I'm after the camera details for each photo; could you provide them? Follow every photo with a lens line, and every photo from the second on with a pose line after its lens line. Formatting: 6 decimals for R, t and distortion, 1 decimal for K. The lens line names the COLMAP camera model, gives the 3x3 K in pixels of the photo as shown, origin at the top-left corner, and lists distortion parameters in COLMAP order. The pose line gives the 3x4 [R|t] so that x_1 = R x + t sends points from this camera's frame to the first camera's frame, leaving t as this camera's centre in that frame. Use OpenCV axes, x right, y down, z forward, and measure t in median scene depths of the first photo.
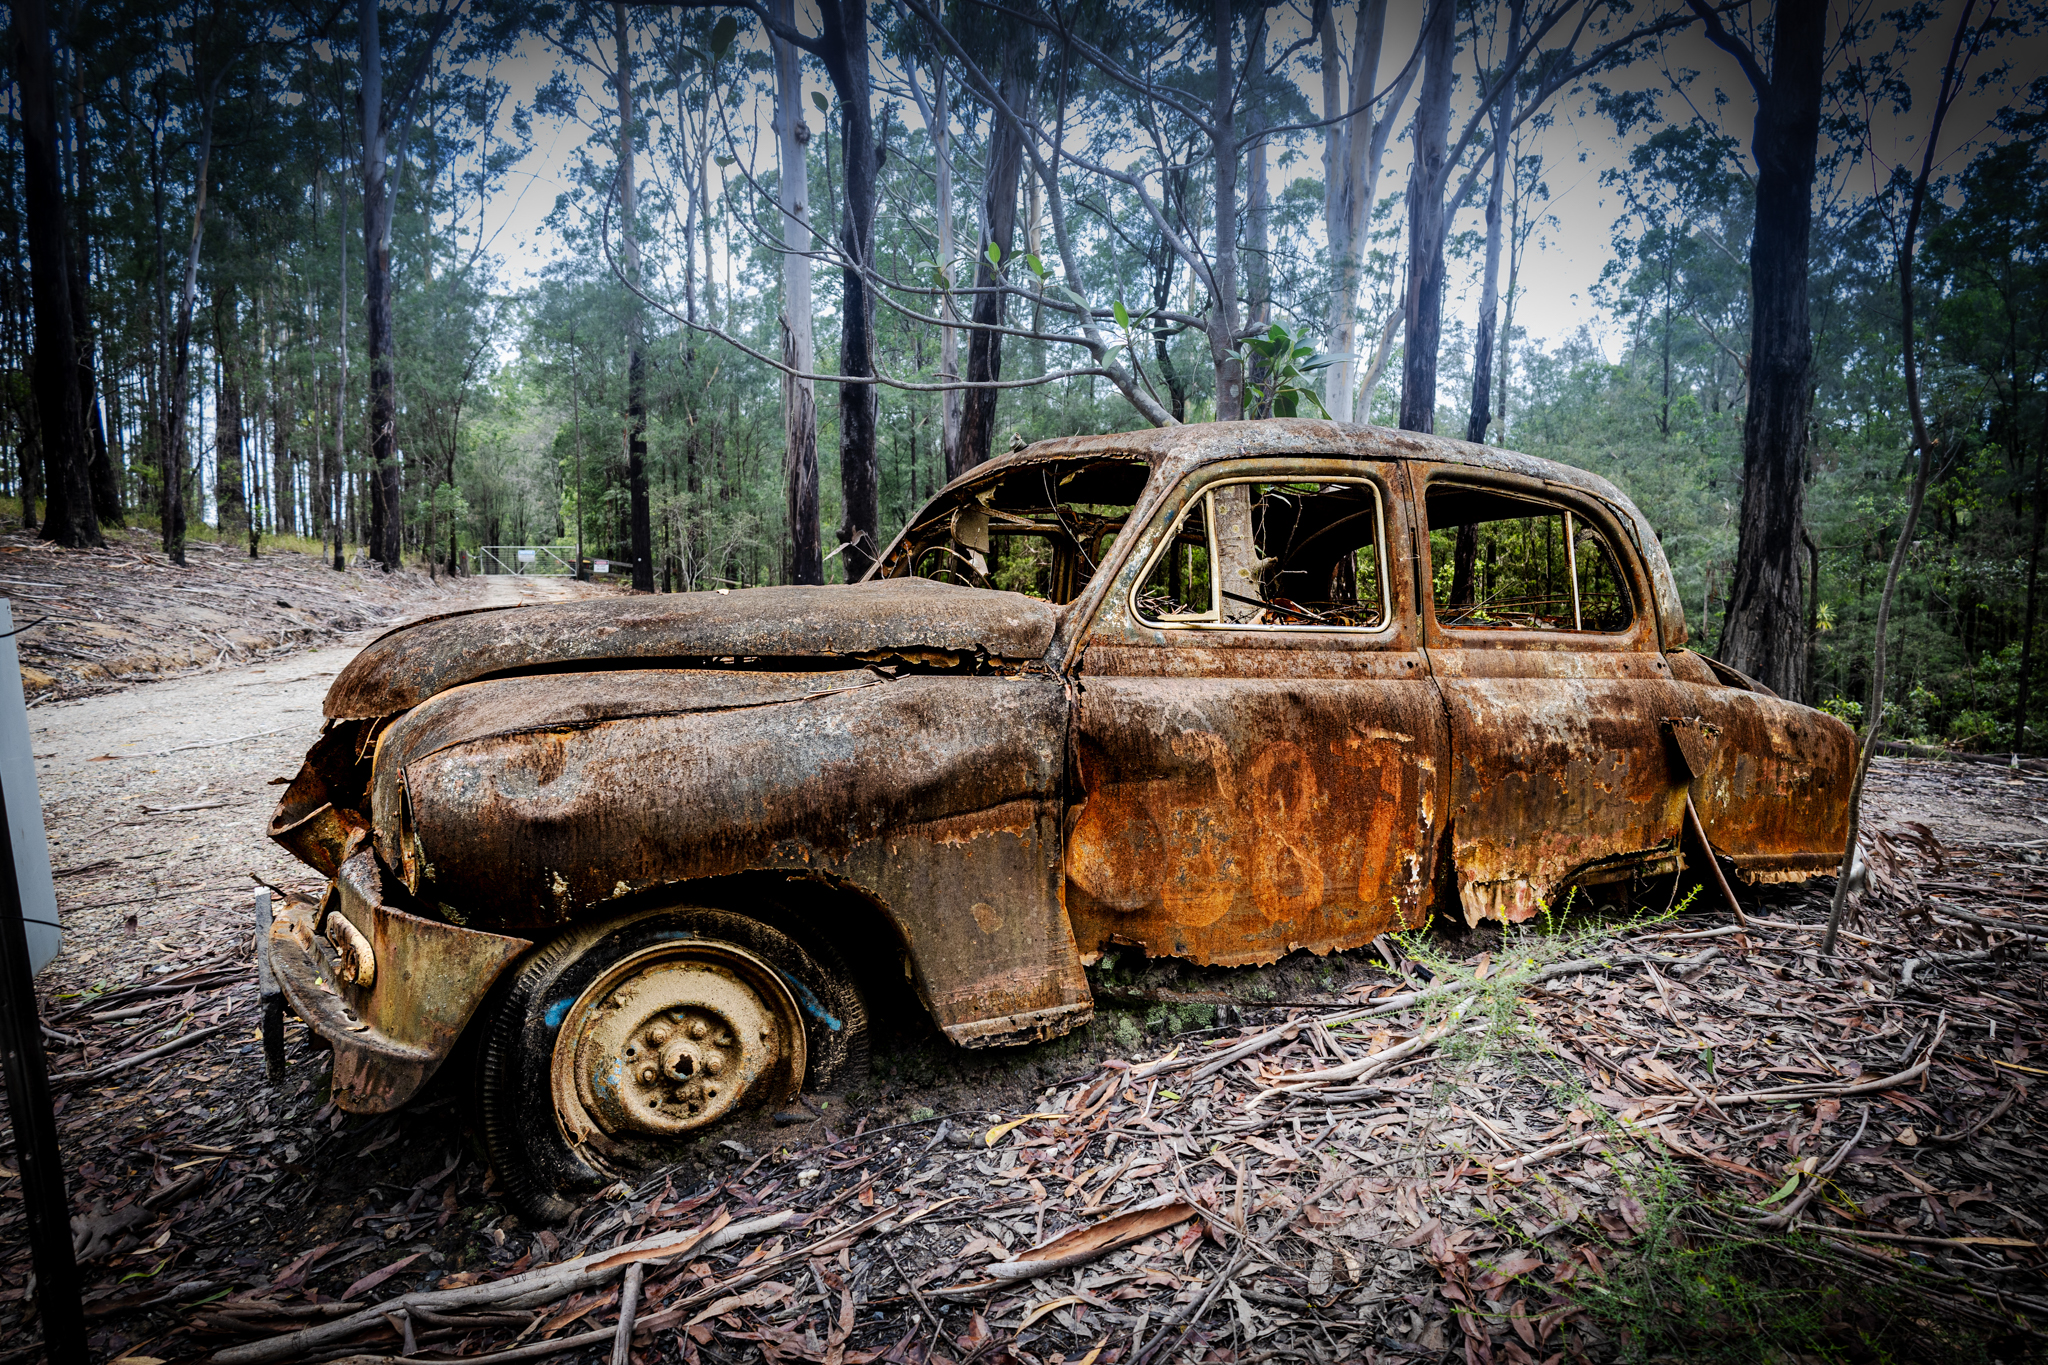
lens RADIAL K [[1323.8, 0, 1013.7], [0, 1323.8, 699.2], [0, 0, 1]] dist [-0.007599, 0.010444]
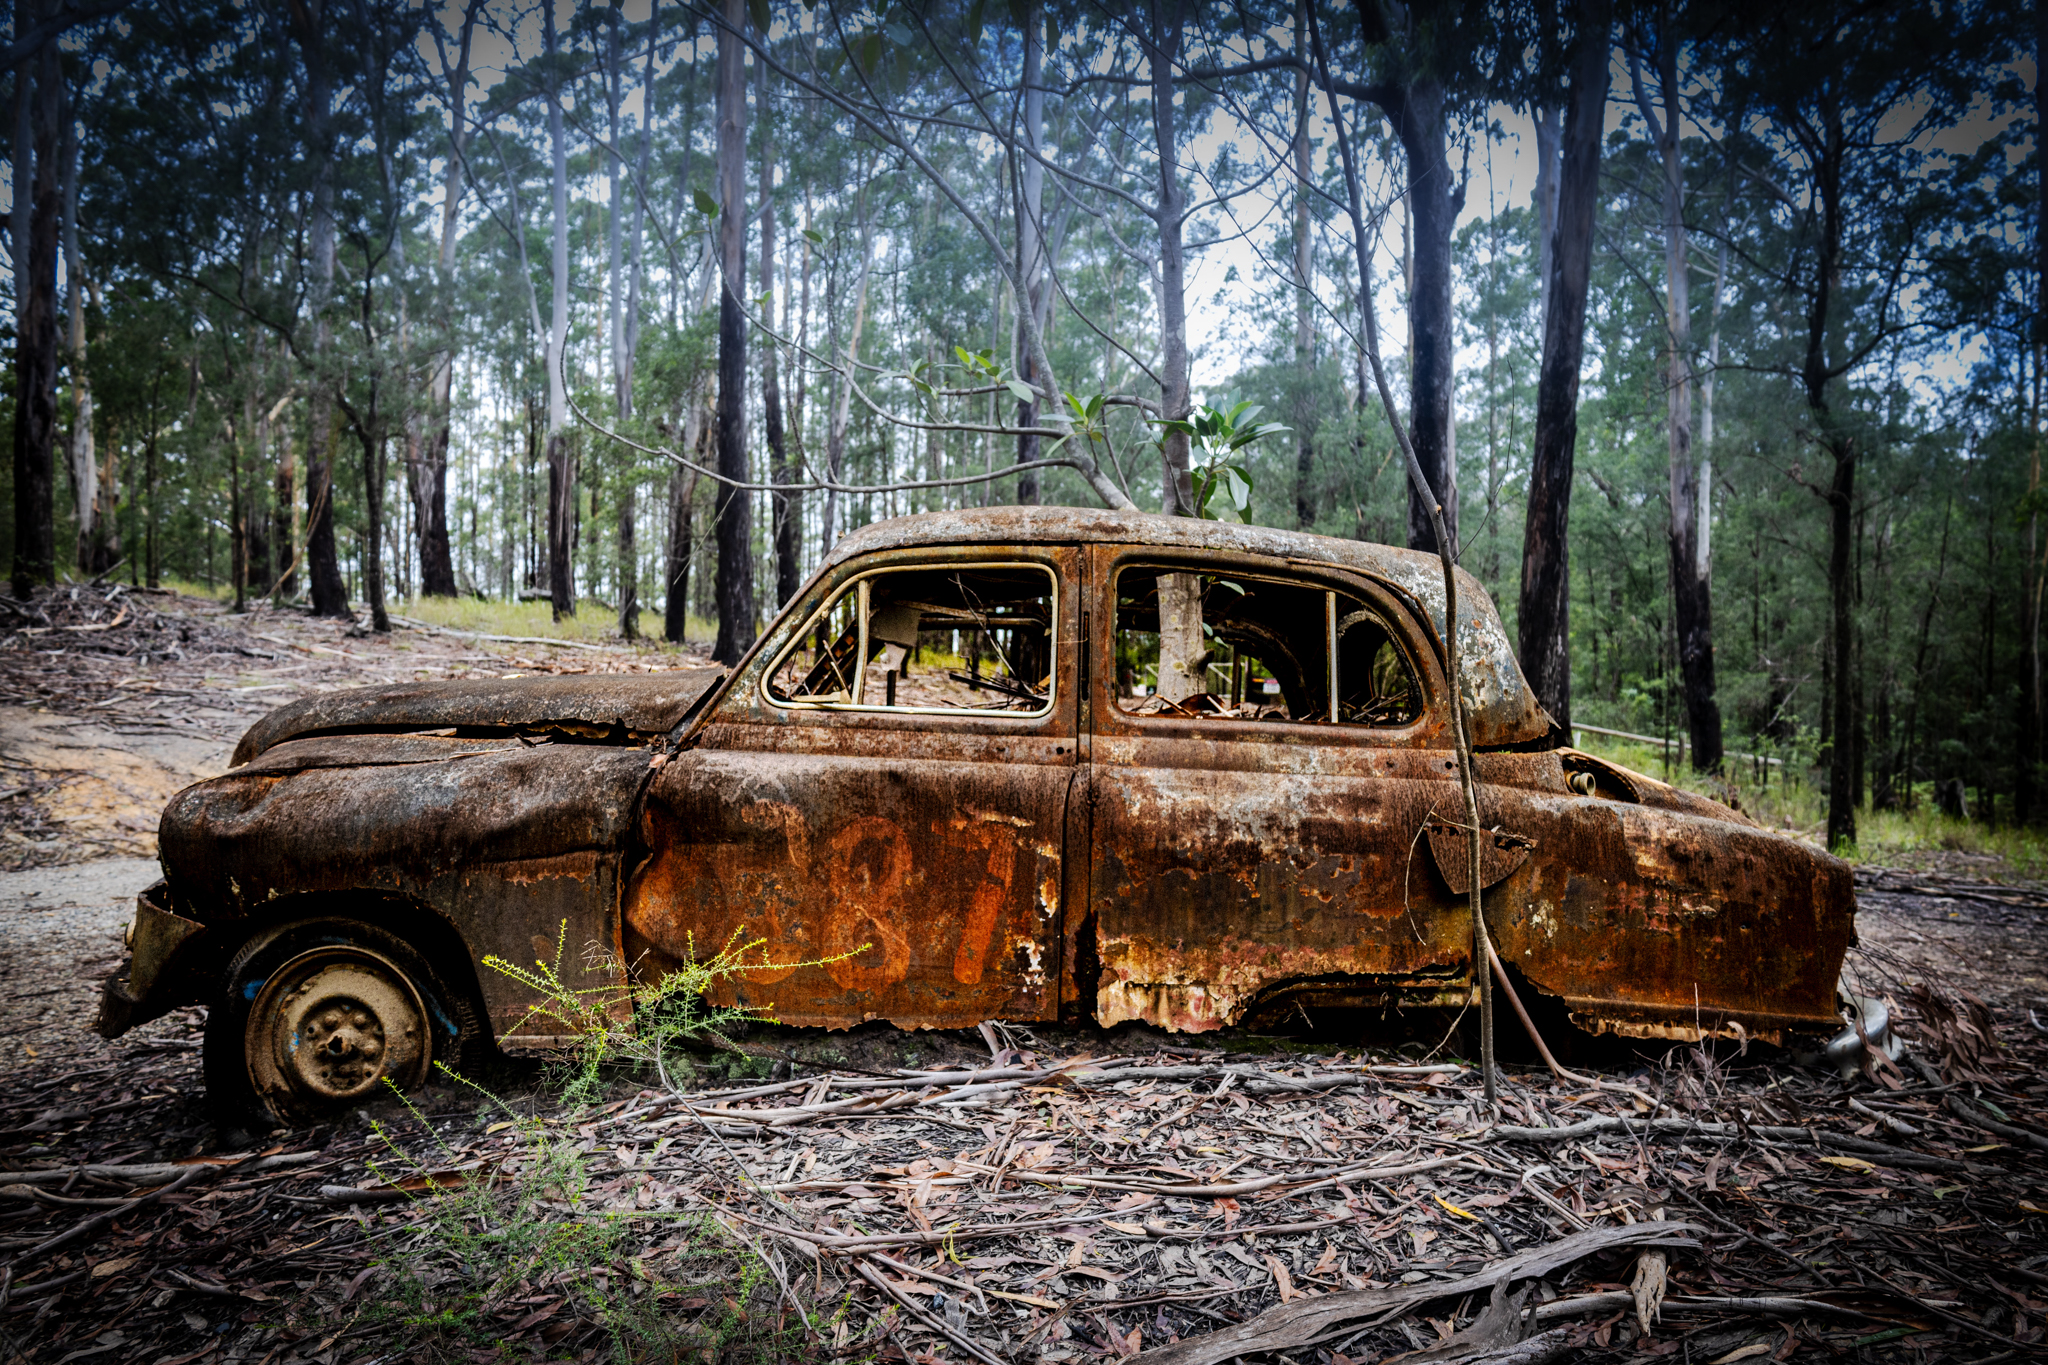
lens RADIAL K [[1676.4, 0, 1025.4], [0, 1676.4, 680.9], [0, 0, 1]] dist [-0.036130, 0.008841]
pose [[0.897511, 0.004781, -0.440965, 0.857613], [-0.045413, 0.995627, -0.081637, 0.026190], [0.438647, 0.093296, 0.893804, -0.132604]]
